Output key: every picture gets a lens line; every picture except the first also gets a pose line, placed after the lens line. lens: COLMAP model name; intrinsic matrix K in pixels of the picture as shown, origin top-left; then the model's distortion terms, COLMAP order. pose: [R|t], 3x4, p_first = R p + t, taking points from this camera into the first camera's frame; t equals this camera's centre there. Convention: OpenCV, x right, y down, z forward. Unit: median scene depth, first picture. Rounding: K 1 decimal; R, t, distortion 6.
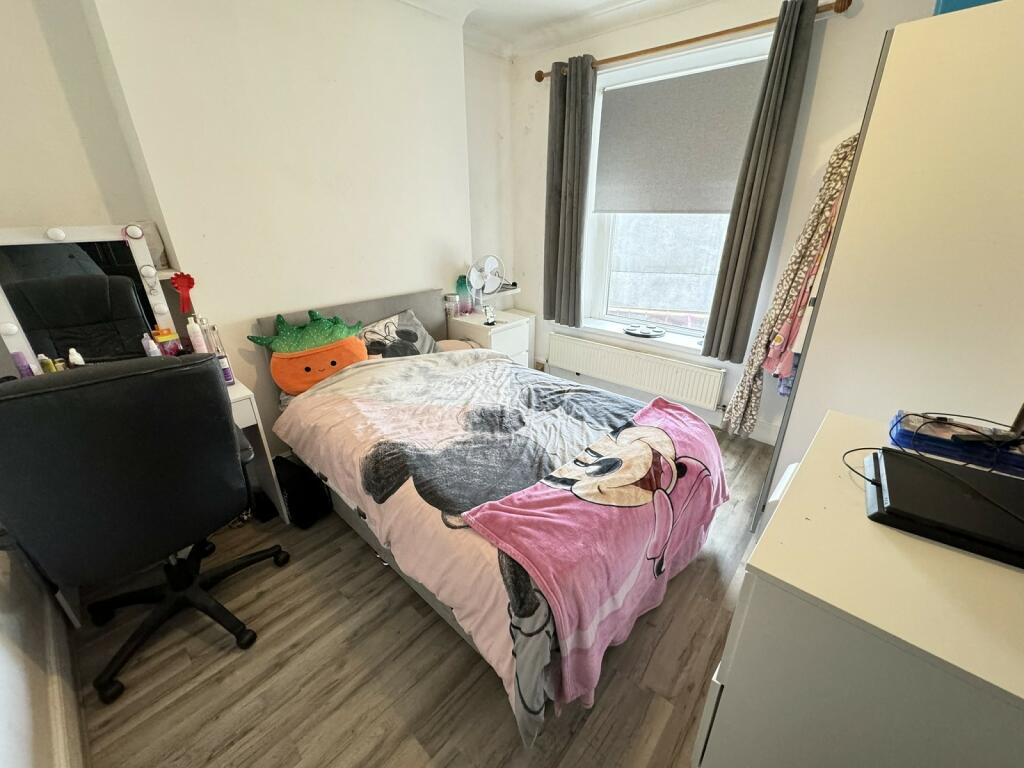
lens RADIAL K [[405.7, 0, 512.0], [0, 405.7, 384.0], [0, 0, 1]] dist [-0.001076, 0.000061]
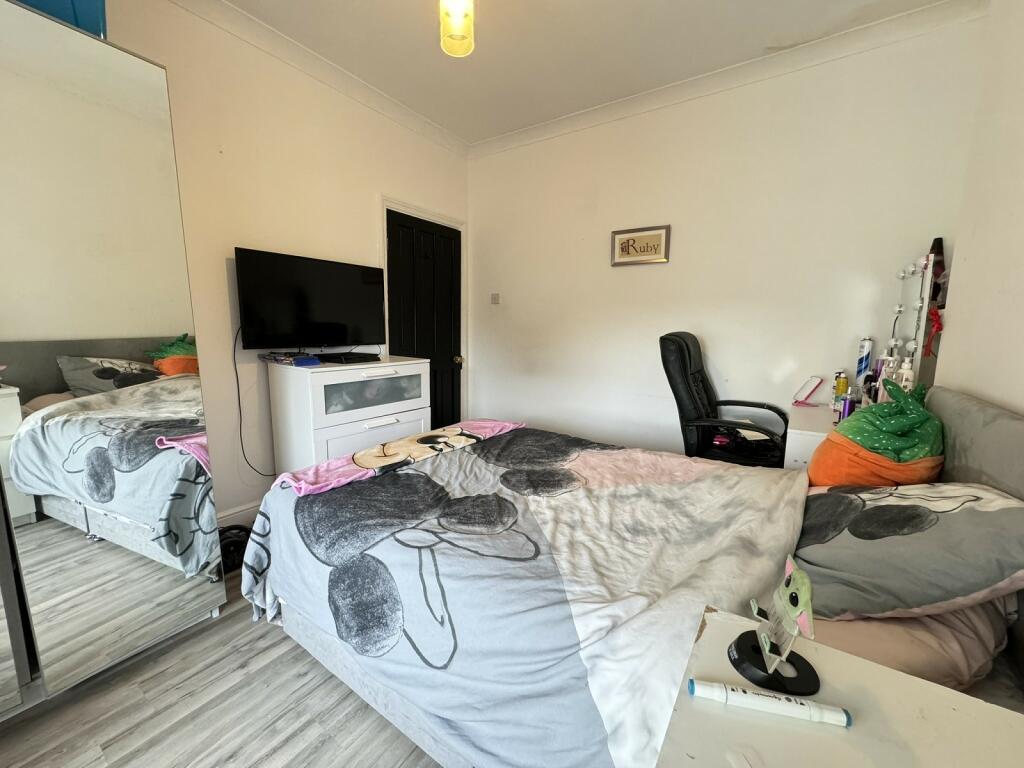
lens RADIAL K [[405.7, 0, 512.0], [0, 405.7, 384.0], [0, 0, 1]] dist [-0.001076, 0.000061]
pose [[-0.991190, 0.019582, -0.130991, 0.117261], [-0.052225, 0.851093, 0.522411, -0.518011], [0.121716, 0.524649, -0.842573, 1.651701]]
